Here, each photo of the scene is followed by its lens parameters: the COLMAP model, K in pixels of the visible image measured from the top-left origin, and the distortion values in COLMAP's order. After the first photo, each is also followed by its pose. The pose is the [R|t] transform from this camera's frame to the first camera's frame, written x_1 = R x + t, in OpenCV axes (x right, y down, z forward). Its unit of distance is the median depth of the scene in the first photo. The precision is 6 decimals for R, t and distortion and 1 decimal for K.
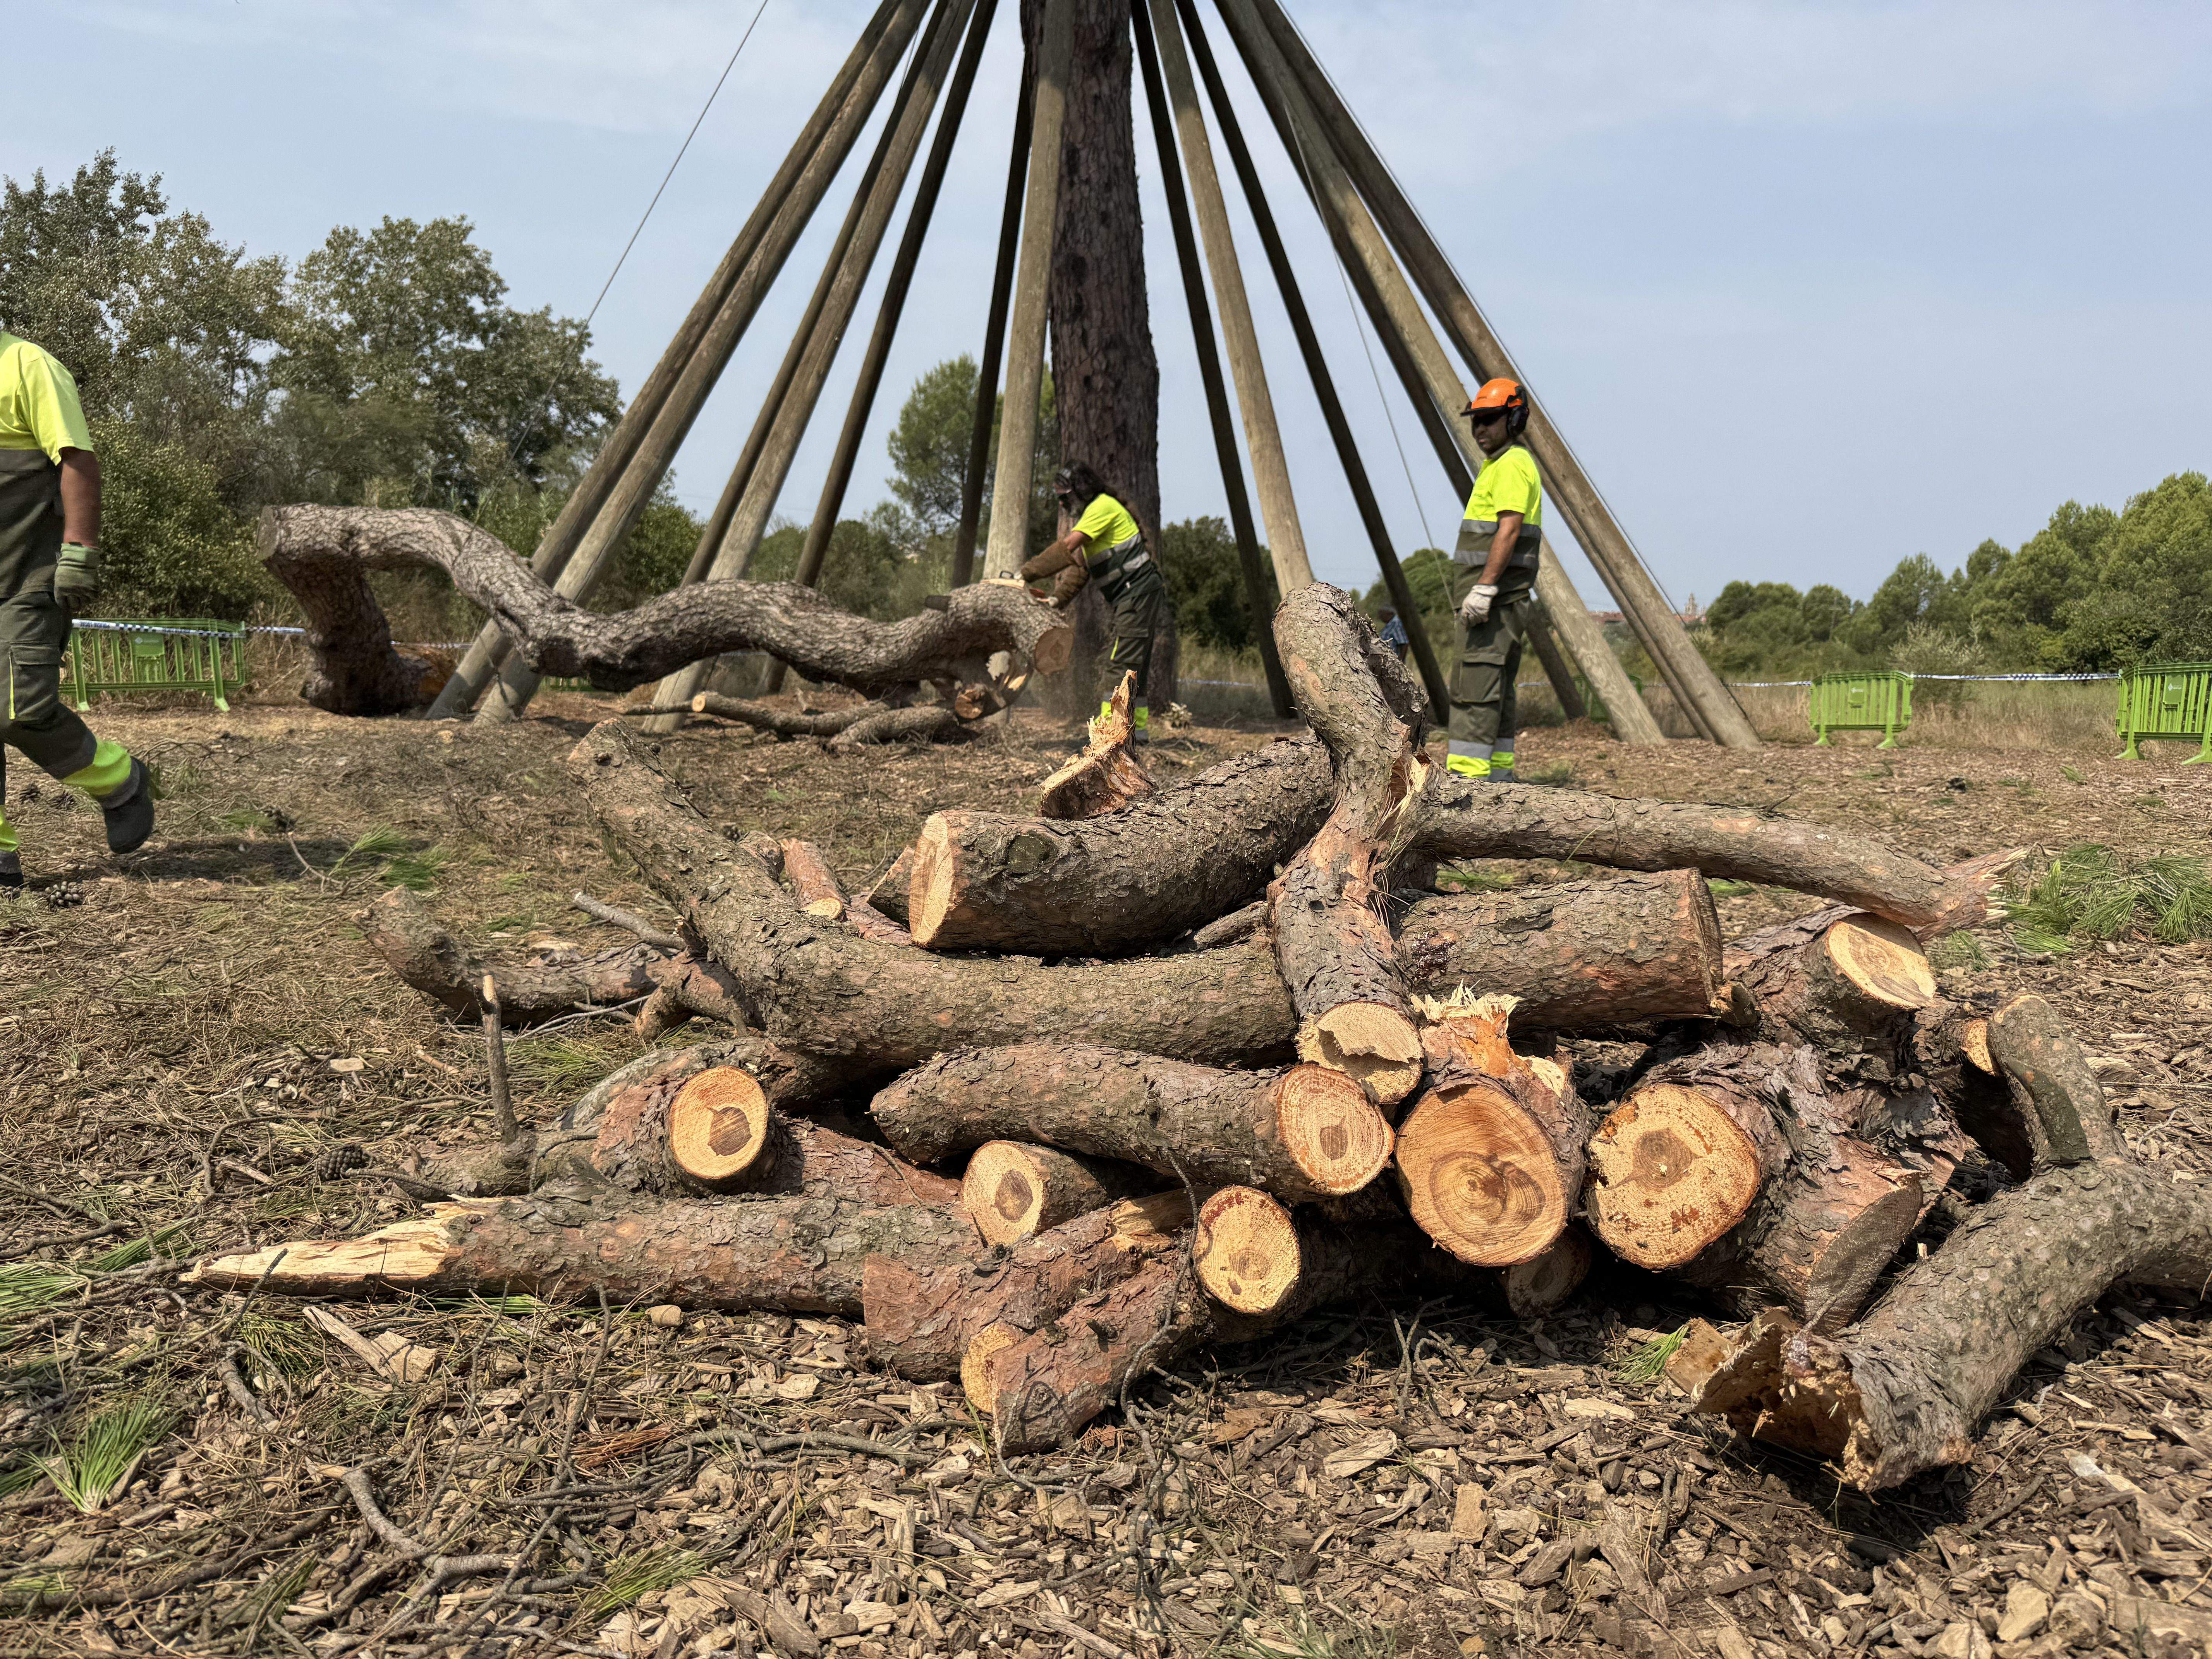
lens RADIAL K [[1558.5, 0, 1106.0], [0, 1558.5, 829.5], [0, 0, 1]] dist [-0.001658, -0.007883]
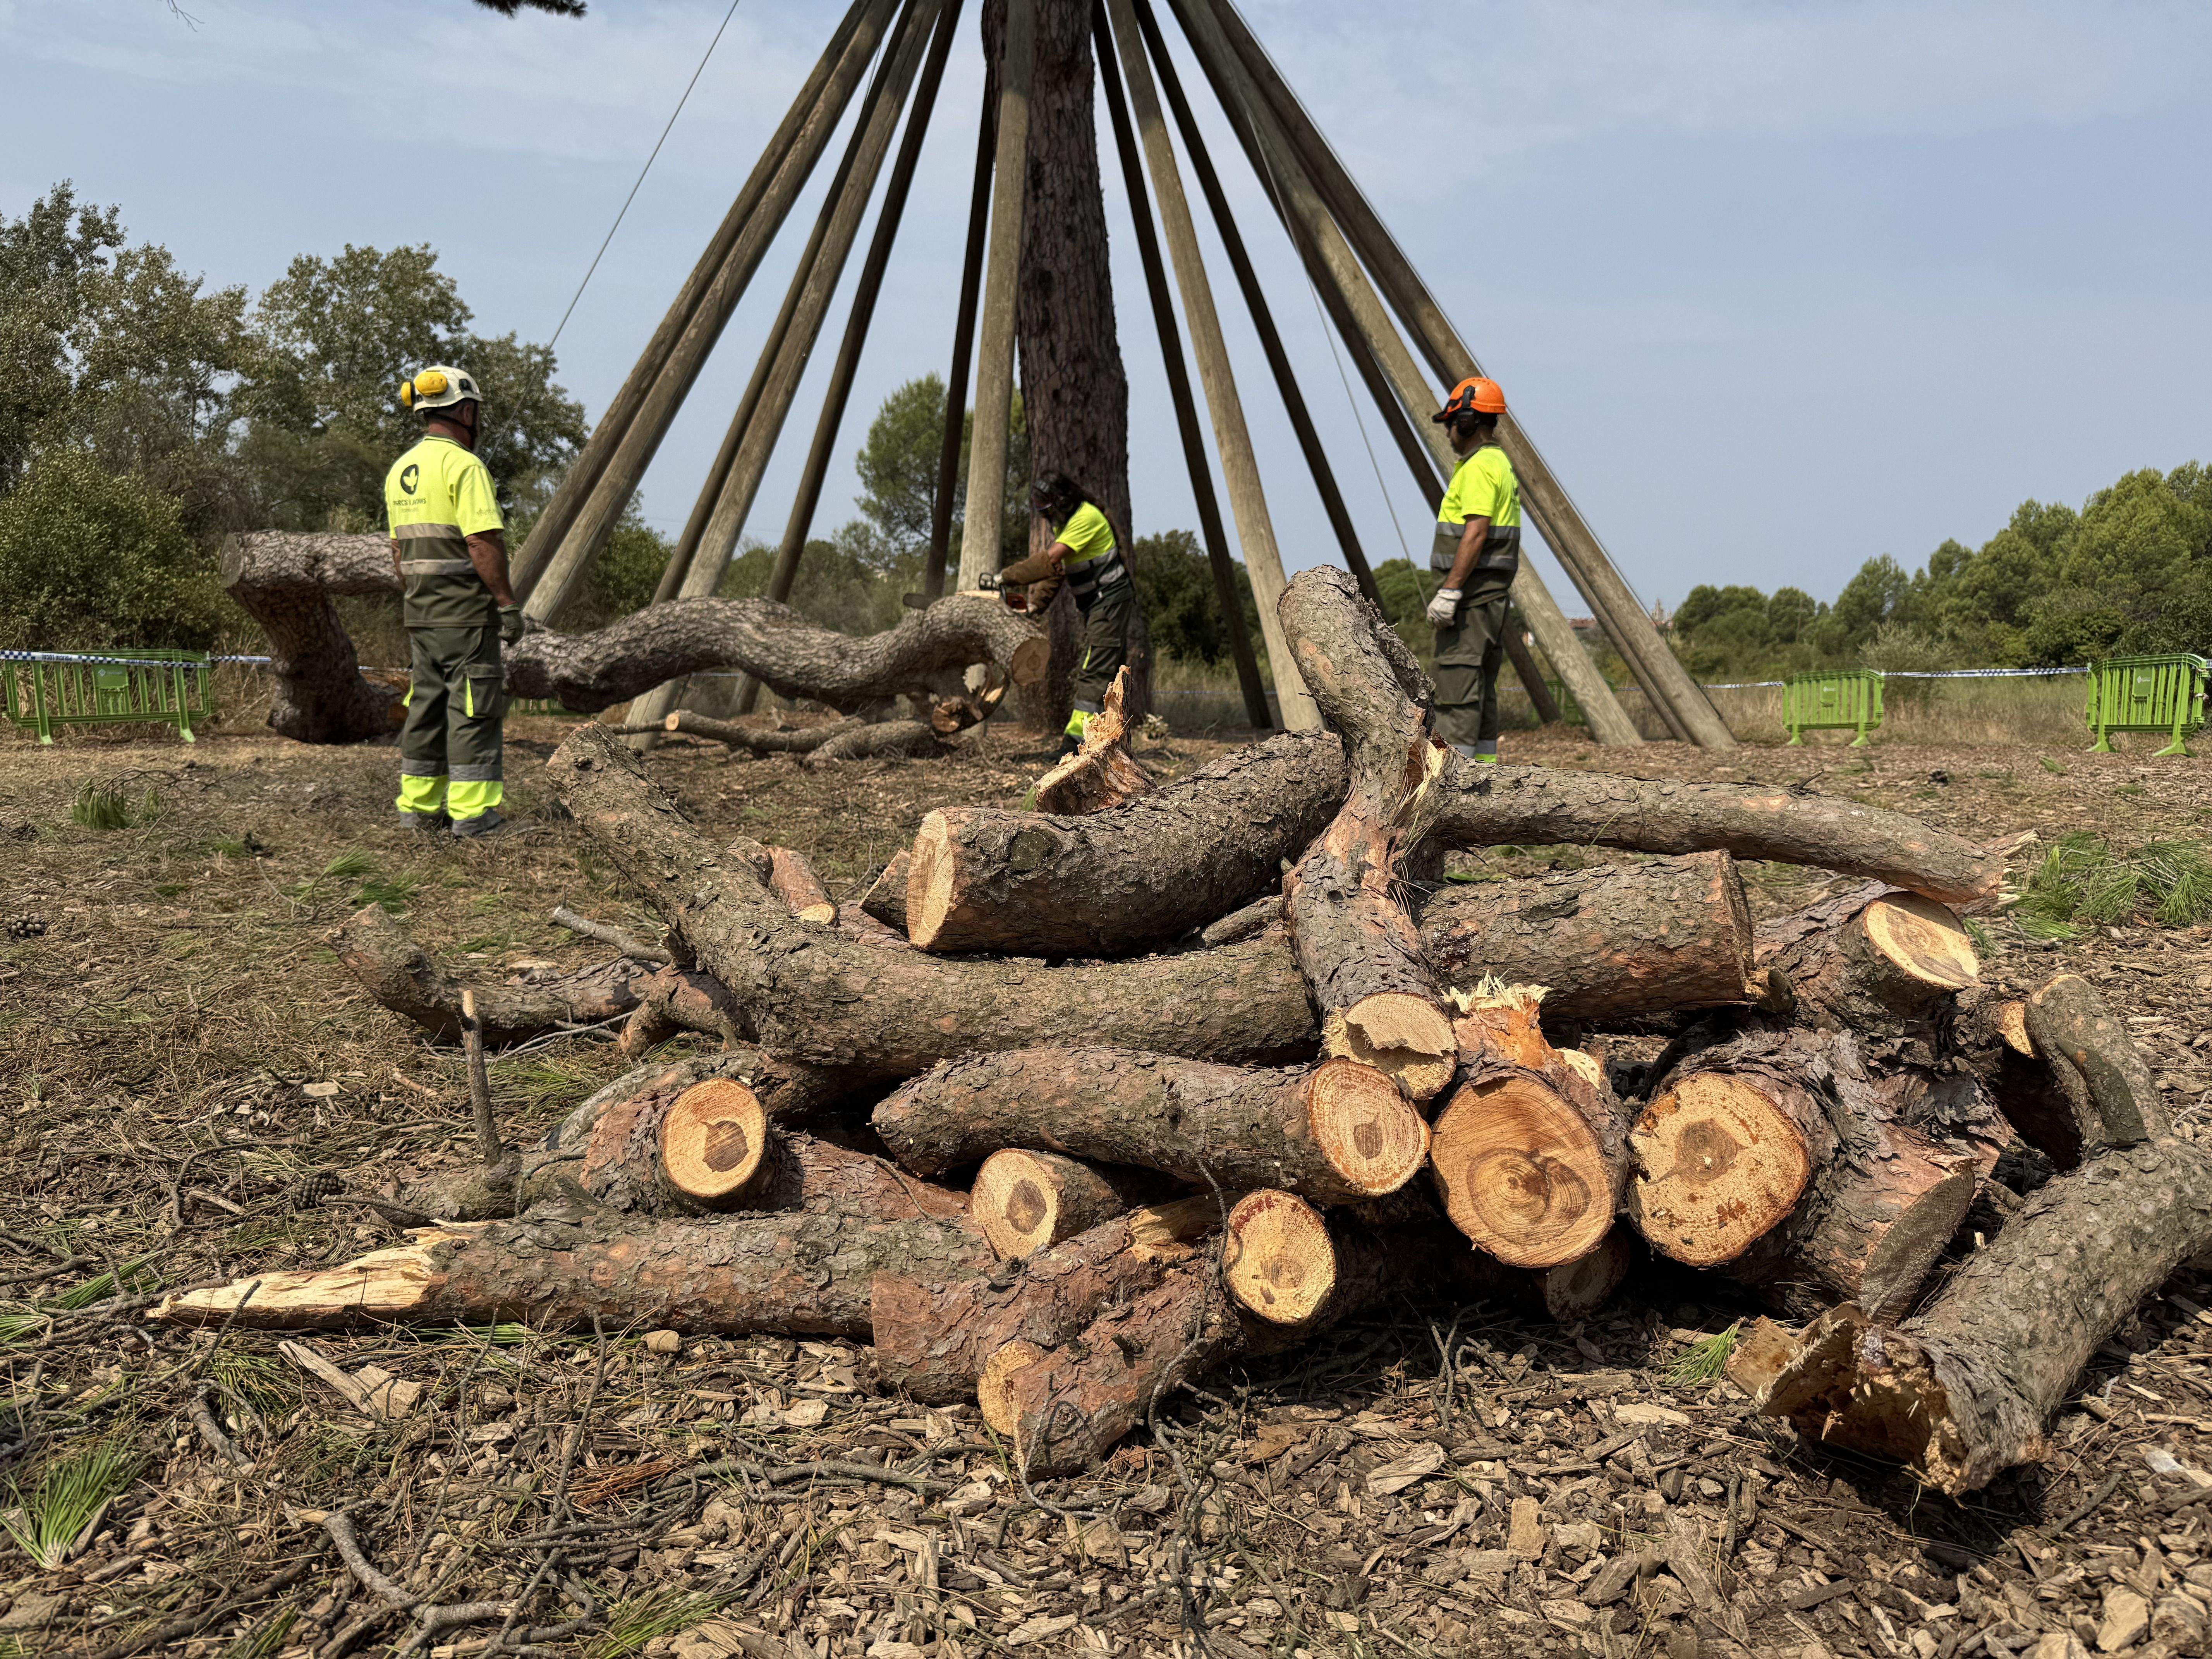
lens RADIAL K [[1559.6, 0, 1101.4], [0, 1559.6, 828.0], [0, 0, 1]] dist [-0.008667, 0.000122]
pose [[0.999694, -0.020508, 0.013846, -0.022197], [0.020665, 0.999723, -0.011290, 0.015456], [-0.013610, 0.011573, 0.999840, 0.043885]]
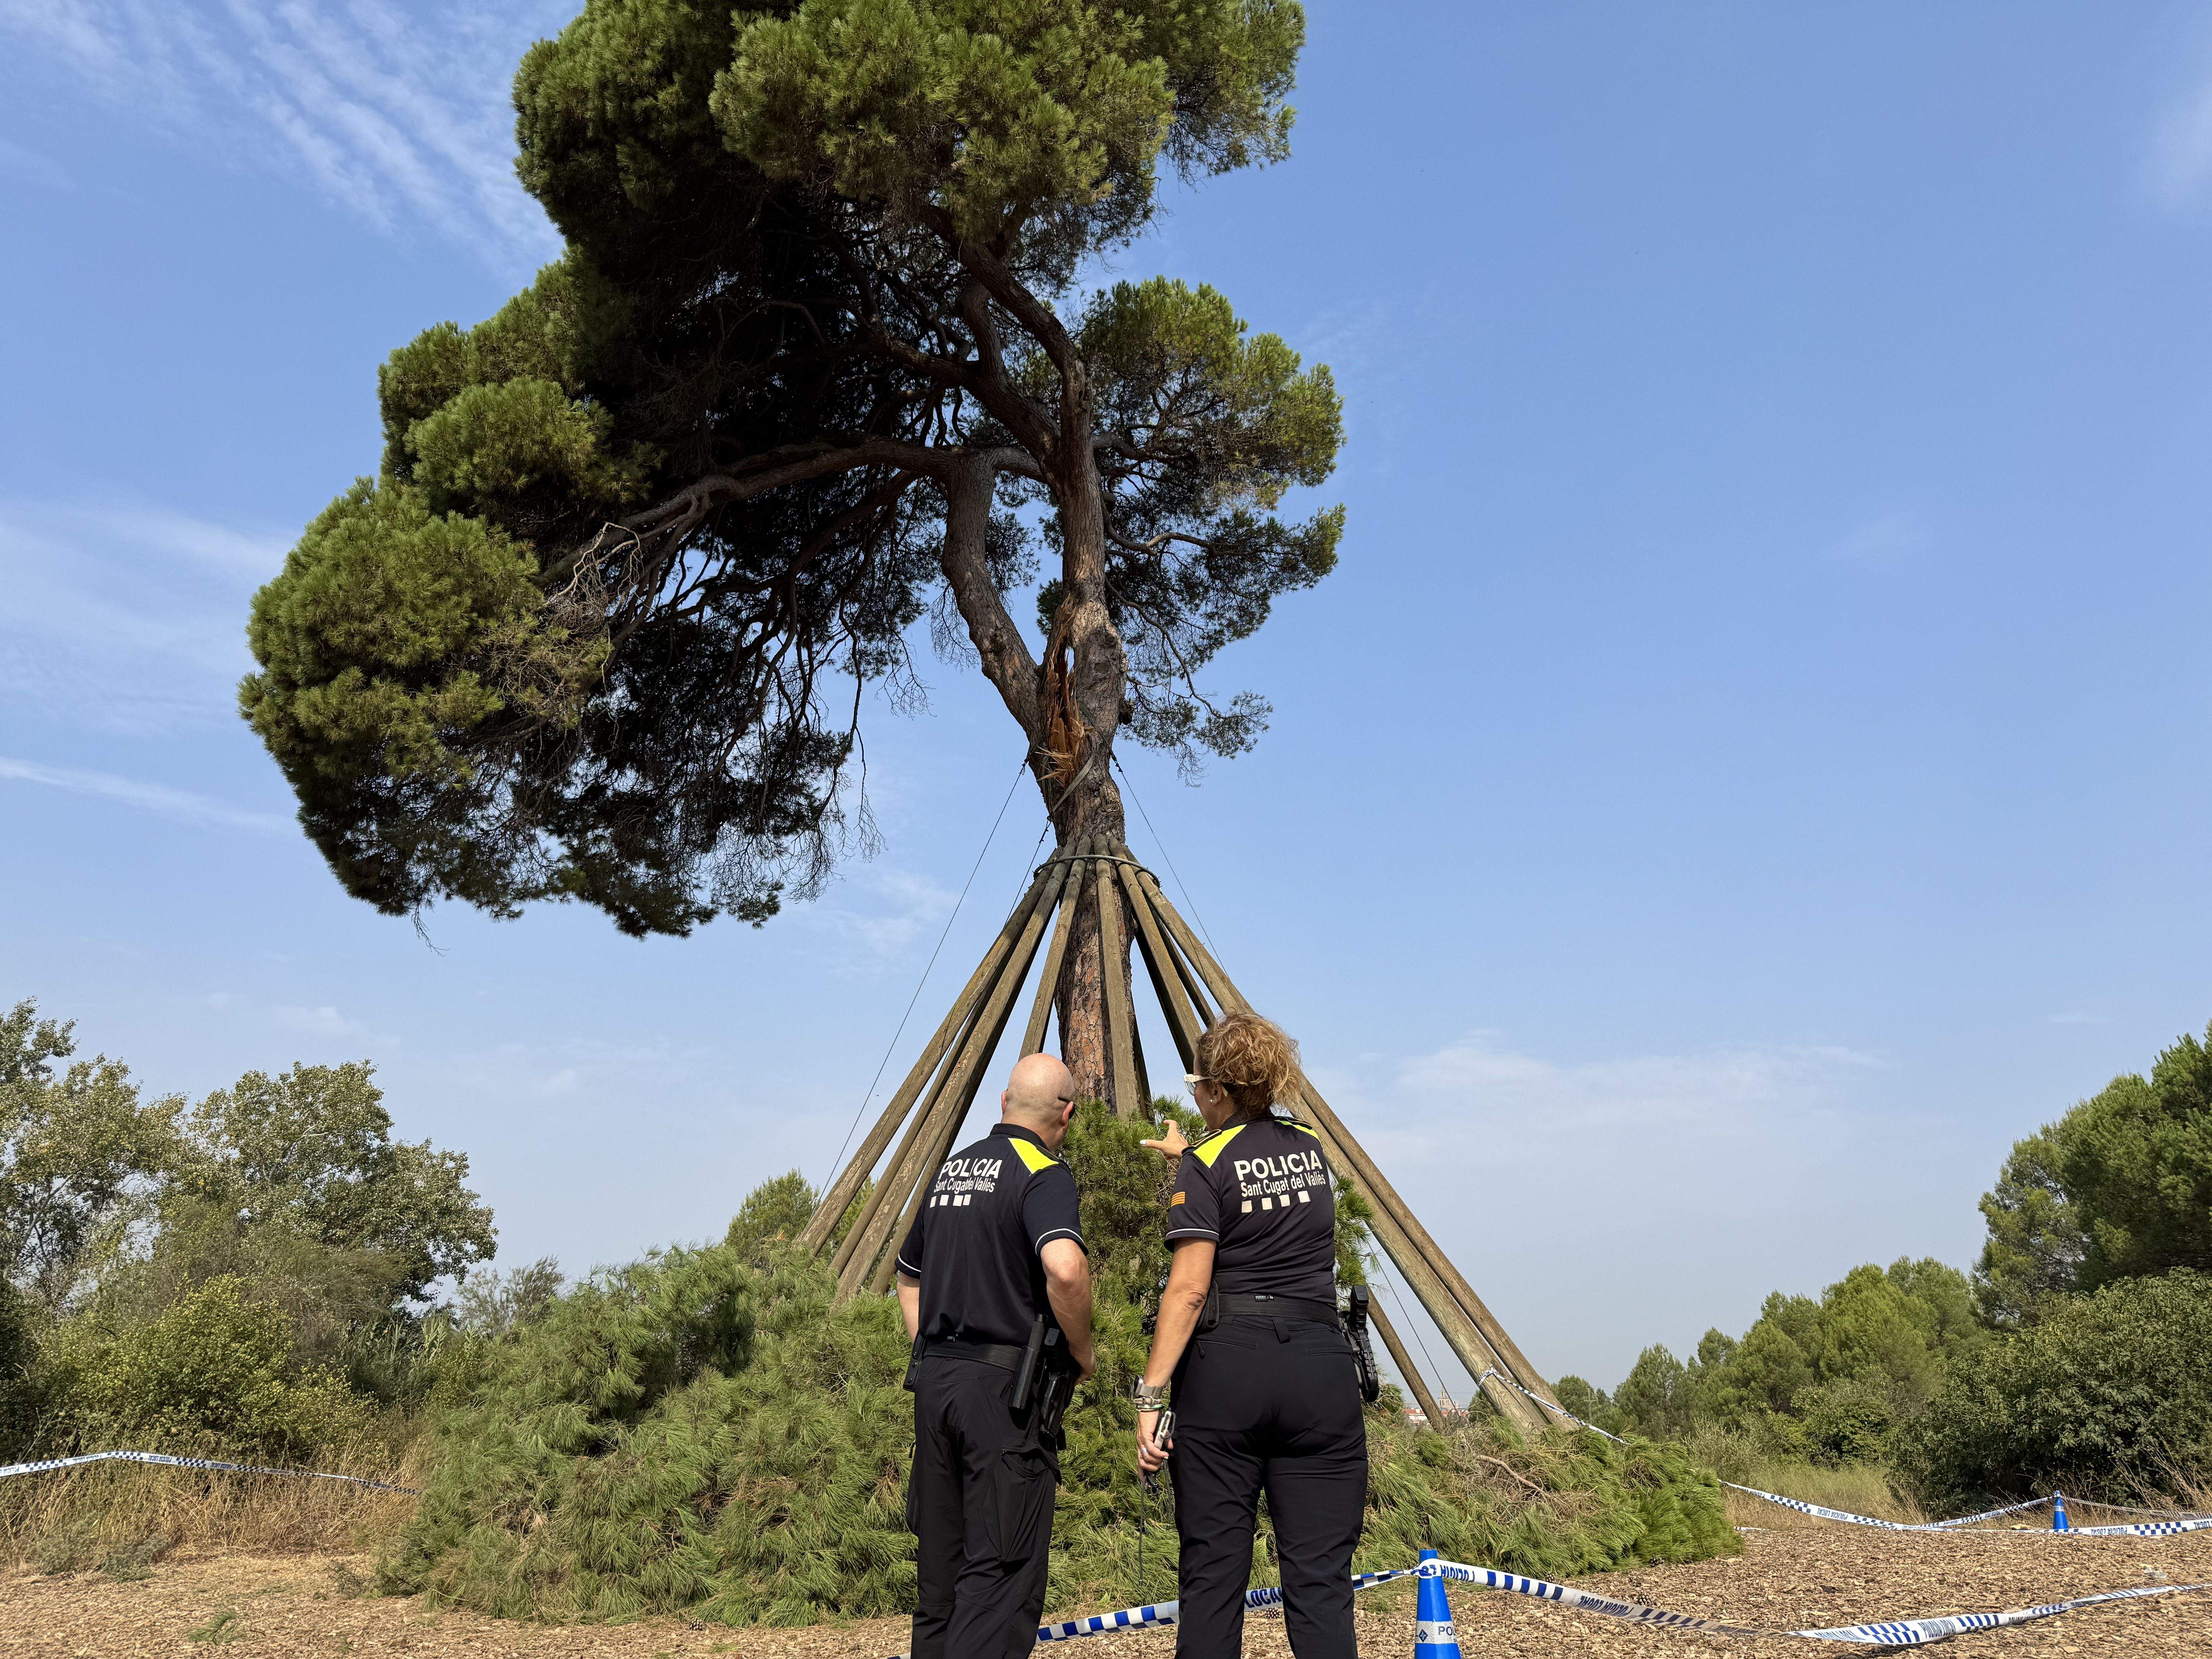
lens RADIAL K [[1536.5, 0, 1064.8], [0, 1536.5, 767.6], [0, 0, 1]] dist [0.042023, -0.050004]
pose [[0.989944, 0.030761, 0.138077, -1.410698], [0.043773, 0.861556, -0.505772, 0.090858], [-0.134519, 0.506730, 0.851545, -1.951820]]
